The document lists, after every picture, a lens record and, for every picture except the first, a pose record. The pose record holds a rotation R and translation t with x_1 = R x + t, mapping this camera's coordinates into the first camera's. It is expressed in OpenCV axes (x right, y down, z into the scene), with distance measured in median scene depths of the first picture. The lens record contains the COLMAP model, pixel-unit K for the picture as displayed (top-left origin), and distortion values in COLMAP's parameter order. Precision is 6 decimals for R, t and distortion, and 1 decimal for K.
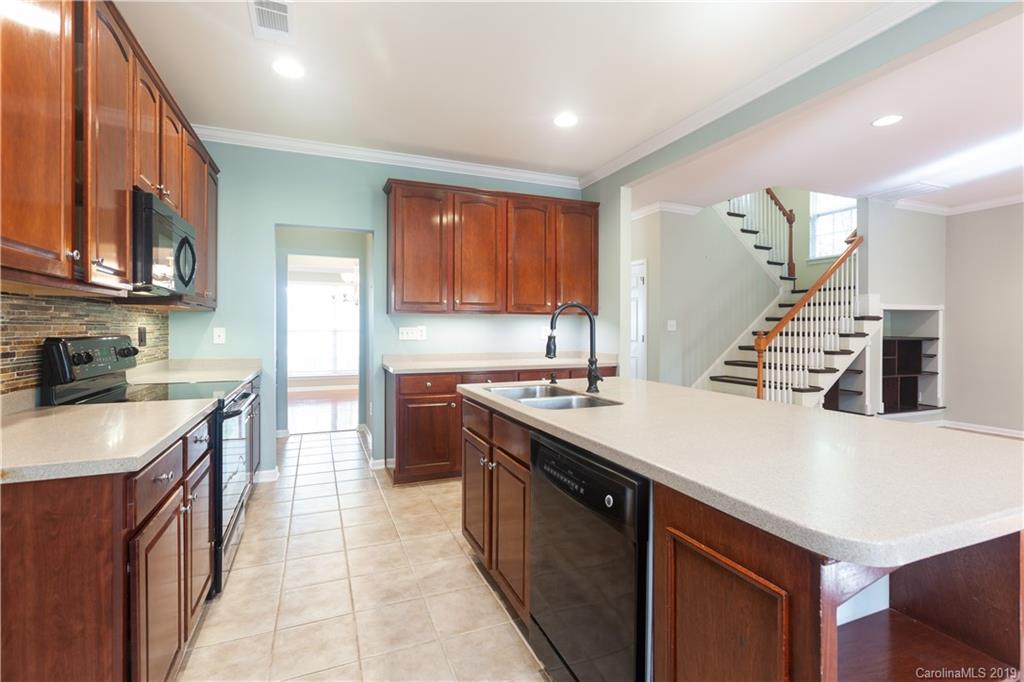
lens RADIAL K [[462.7, 0, 508.9], [0, 462.7, 324.0], [0, 0, 1]] dist [-0.029161, 0.015664]
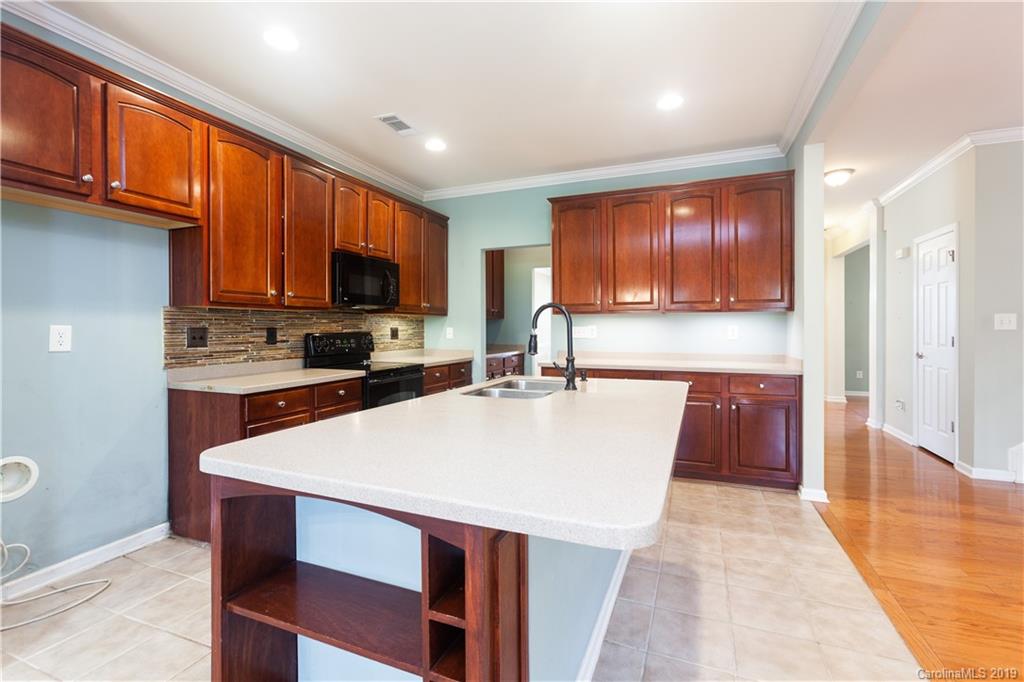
lens RADIAL K [[444.9, 0, 516.4], [0, 444.9, 337.1], [0, 0, 1]] dist [-0.041528, 0.025012]
pose [[0.710347, 0.011464, -0.703758, 0.445724], [0.009357, 0.999625, 0.025728, 0.003103], [0.703790, -0.024861, 0.709973, 0.134042]]
